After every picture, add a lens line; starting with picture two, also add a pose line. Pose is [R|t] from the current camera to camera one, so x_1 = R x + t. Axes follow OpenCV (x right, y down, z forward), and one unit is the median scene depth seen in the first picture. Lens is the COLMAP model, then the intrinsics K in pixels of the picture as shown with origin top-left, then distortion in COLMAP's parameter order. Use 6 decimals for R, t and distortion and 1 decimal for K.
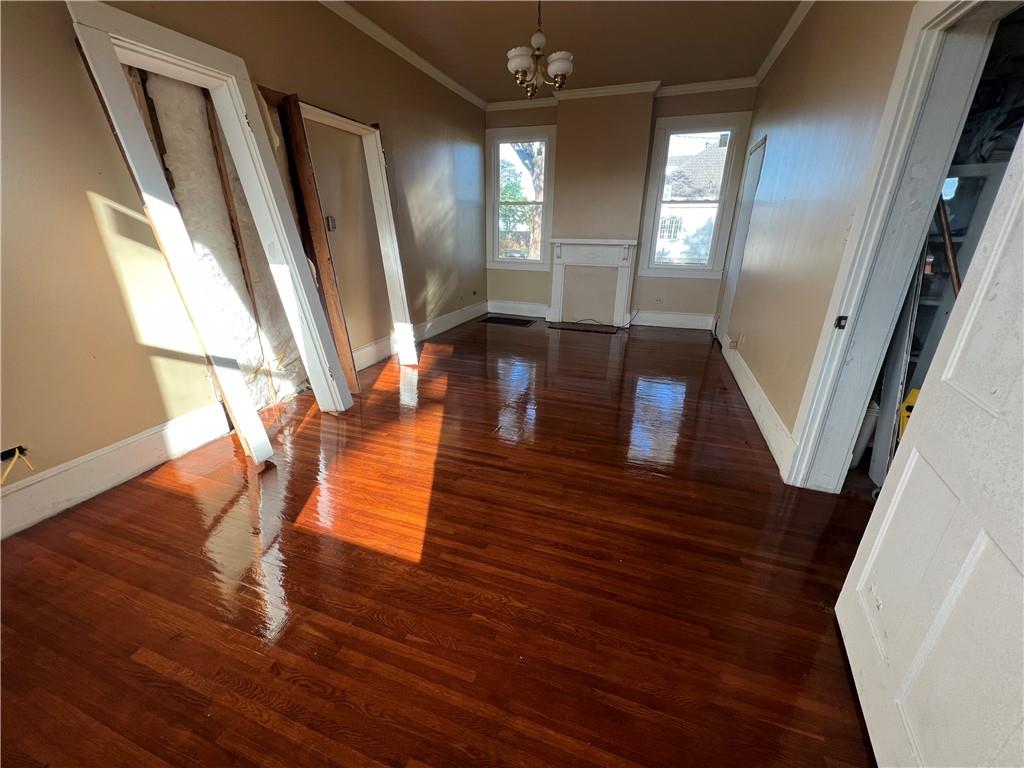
lens RADIAL K [[410.8, 0, 509.6], [0, 410.8, 382.0], [0, 0, 1]] dist [0.000145, 0.000031]
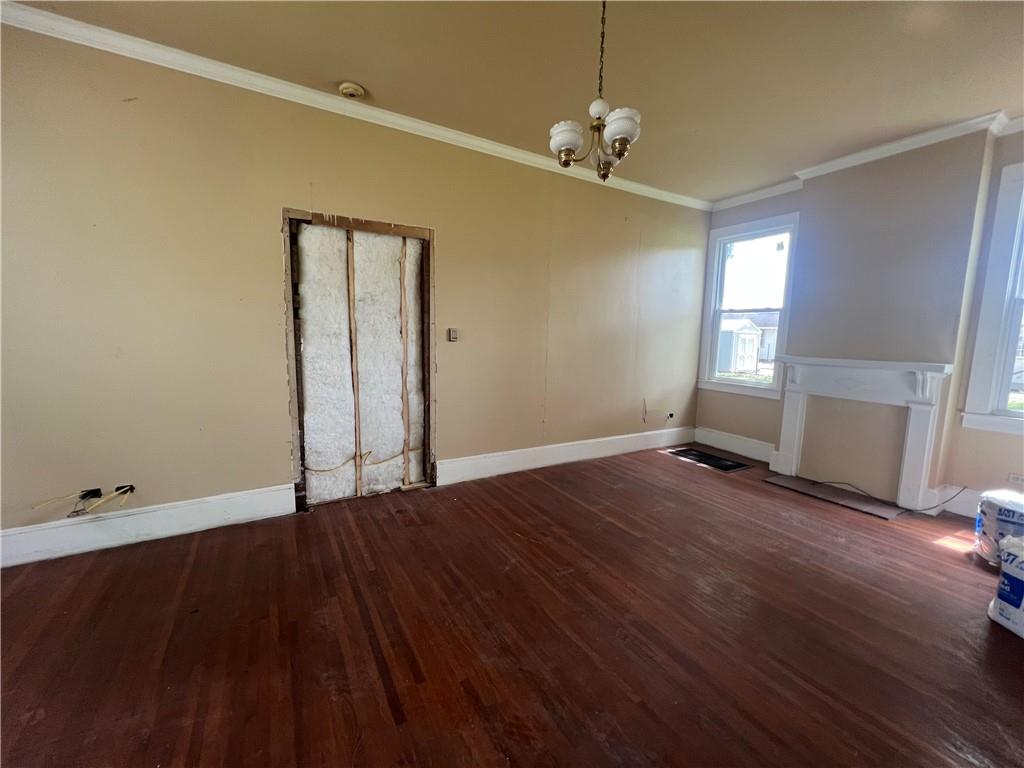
lens RADIAL K [[410.8, 0, 509.6], [0, 410.8, 382.0], [0, 0, 1]] dist [0.000145, 0.000031]
pose [[0.765176, 0.080632, -0.638752, 0.374469], [-0.236535, 0.957950, -0.162426, -0.150475], [0.598796, 0.275372, 0.752073, 0.375210]]
